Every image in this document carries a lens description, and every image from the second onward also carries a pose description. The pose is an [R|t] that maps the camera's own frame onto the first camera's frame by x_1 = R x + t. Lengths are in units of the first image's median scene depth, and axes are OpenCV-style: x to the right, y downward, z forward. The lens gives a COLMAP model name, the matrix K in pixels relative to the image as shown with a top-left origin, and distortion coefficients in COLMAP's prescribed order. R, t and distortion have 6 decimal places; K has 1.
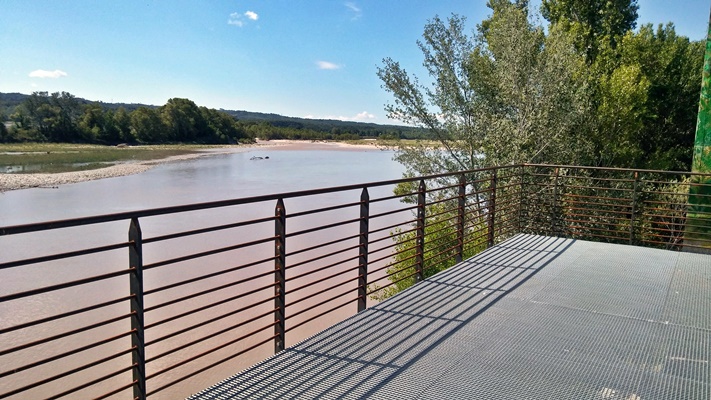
lens RADIAL K [[554.0, 0, 365.0], [0, 554.0, 200.2], [0, 0, 1]] dist [0.109354, -0.182188]
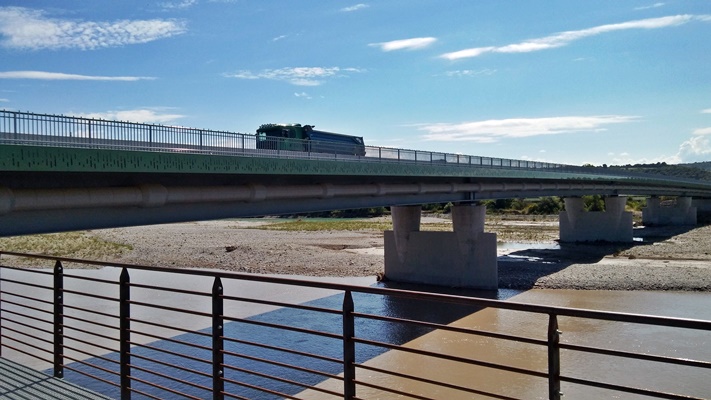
lens RADIAL K [[554.0, 0, 365.0], [0, 554.0, 200.2], [0, 0, 1]] dist [0.109354, -0.182188]
pose [[-0.098702, -0.043281, -0.994175, 0.830468], [-0.118167, 0.992495, -0.031477, -0.140432], [0.988076, 0.114372, -0.103076, 1.357769]]
